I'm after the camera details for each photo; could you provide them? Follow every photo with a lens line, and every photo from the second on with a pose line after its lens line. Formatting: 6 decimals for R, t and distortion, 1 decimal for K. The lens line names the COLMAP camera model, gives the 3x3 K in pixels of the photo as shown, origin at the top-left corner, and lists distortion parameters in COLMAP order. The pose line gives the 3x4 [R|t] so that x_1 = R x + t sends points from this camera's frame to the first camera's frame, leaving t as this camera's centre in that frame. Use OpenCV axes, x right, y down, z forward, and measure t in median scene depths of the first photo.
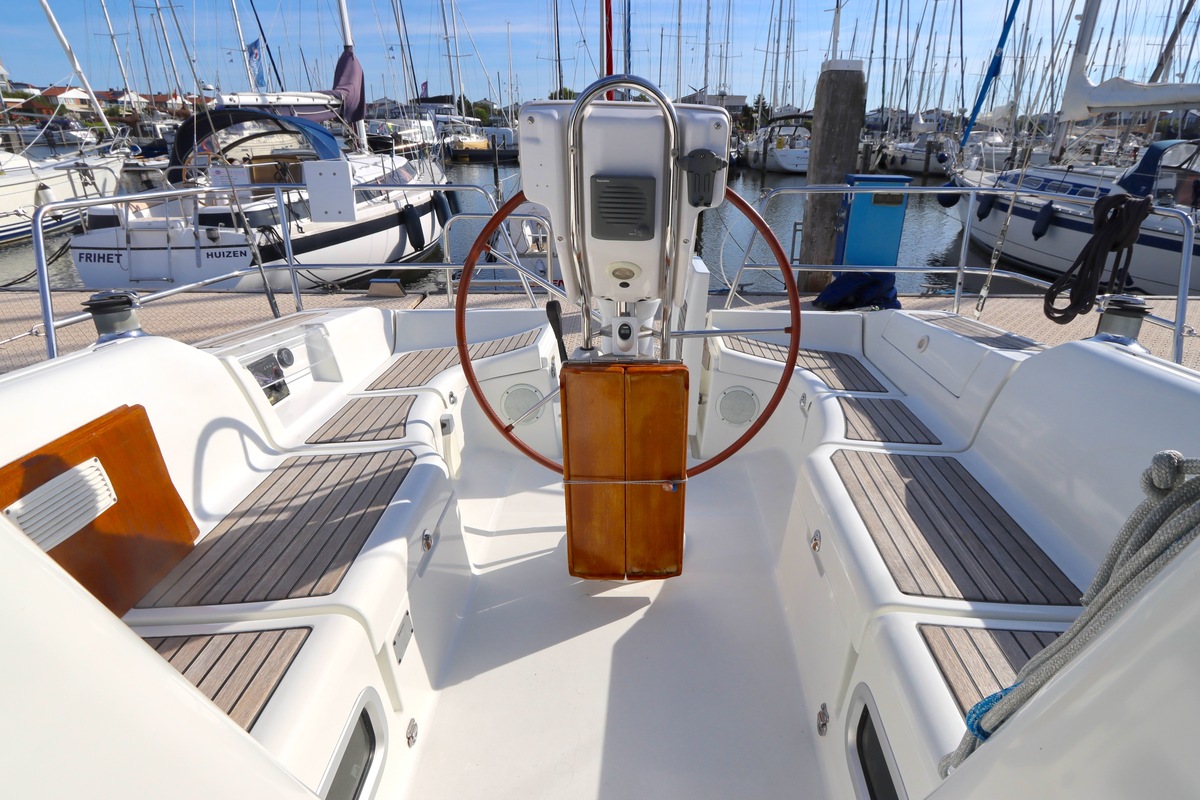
lens RADIAL K [[572.8, 0, 597.6], [0, 572.8, 396.4], [0, 0, 1]] dist [-0.026444, 0.005961]
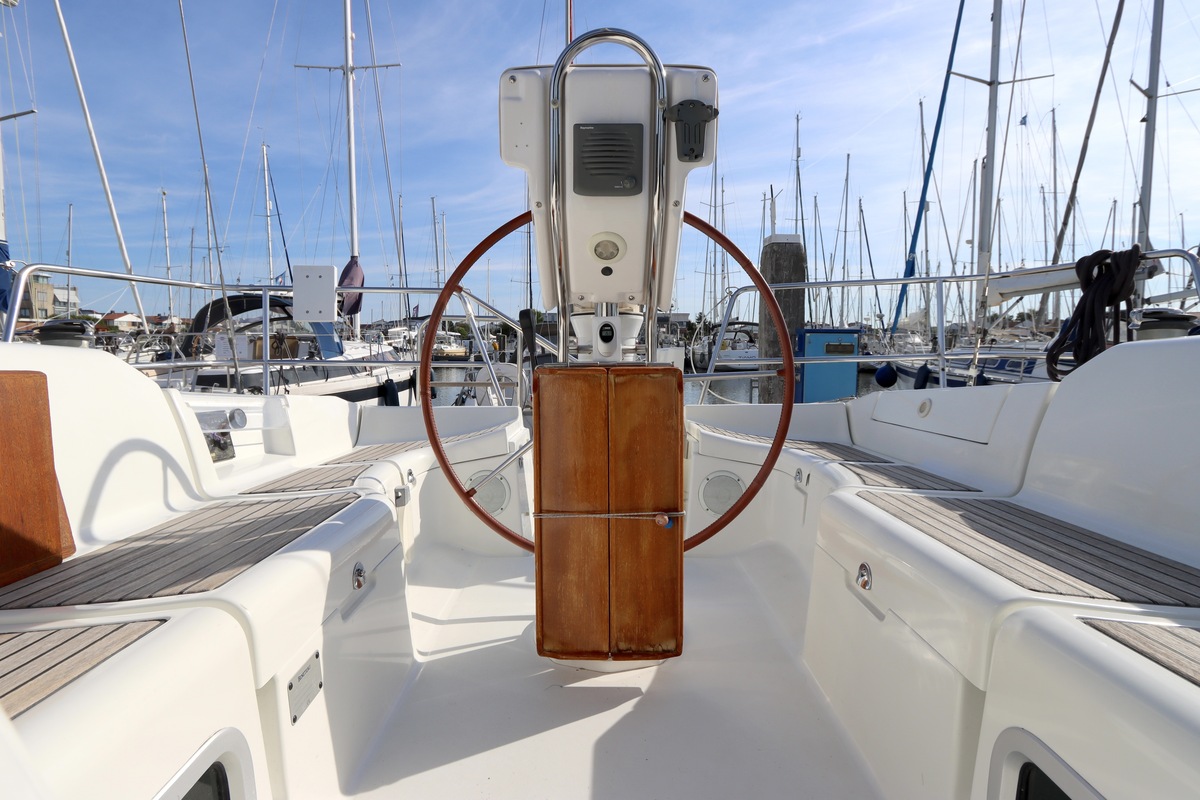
lens RADIAL K [[545.4, 0, 547.2], [0, 545.4, 394.3], [0, 0, 1]] dist [-0.018389, 0.000634]
pose [[0.999662, 0.007312, -0.024957, -0.018076], [-0.014827, 0.948657, -0.315958, 0.192525], [0.021366, 0.316221, 0.948445, 0.169428]]
